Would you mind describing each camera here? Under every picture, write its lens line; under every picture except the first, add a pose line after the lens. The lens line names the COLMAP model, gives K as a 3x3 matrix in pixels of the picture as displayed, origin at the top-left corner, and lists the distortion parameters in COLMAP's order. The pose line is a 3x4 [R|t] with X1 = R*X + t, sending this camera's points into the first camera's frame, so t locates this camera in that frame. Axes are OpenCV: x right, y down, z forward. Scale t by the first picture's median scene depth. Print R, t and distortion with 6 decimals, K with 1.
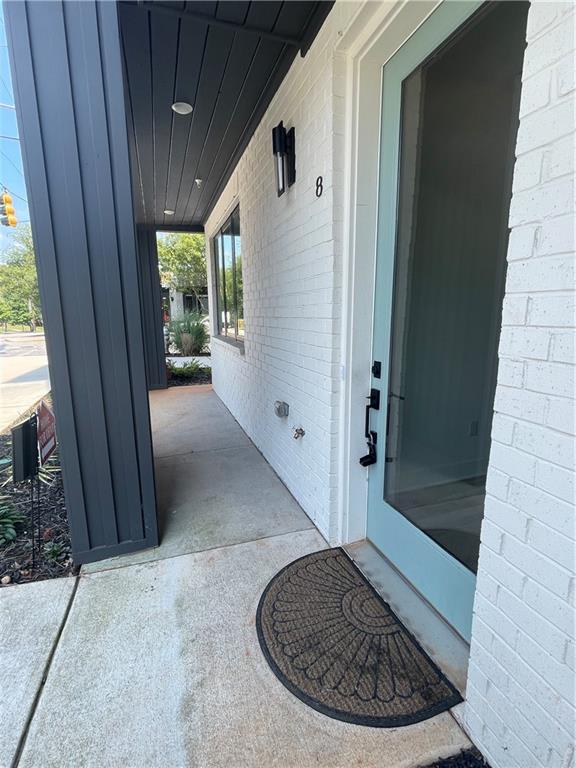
lens RADIAL K [[366.3, 0, 288.0], [0, 366.3, 384.0], [0, 0, 1]] dist [-0.002901, 0.000885]
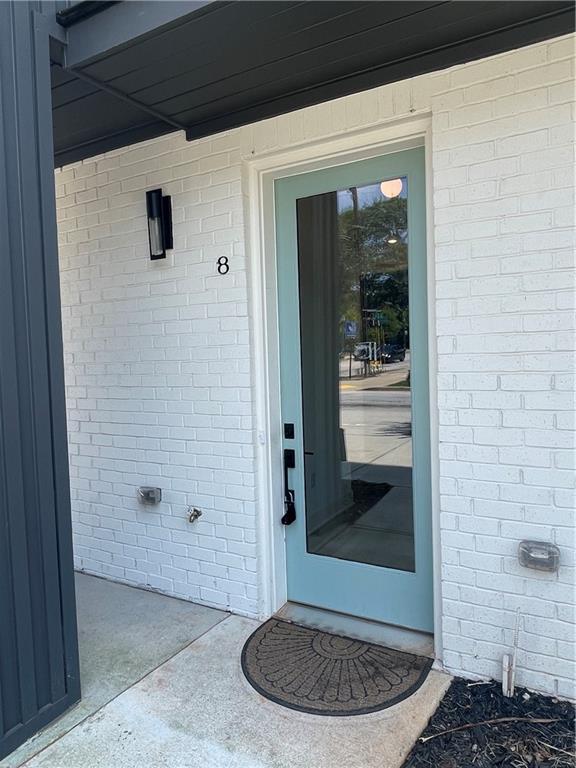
lens RADIAL K [[533.6, 0, 287.3], [0, 533.6, 383.1], [0, 0, 1]] dist [-0.005684, -0.008460]
pose [[0.757938, -0.053652, 0.650116, -0.788747], [0.148479, 0.984641, -0.091845, -0.035242], [-0.635203, 0.166141, 0.754264, -0.217458]]
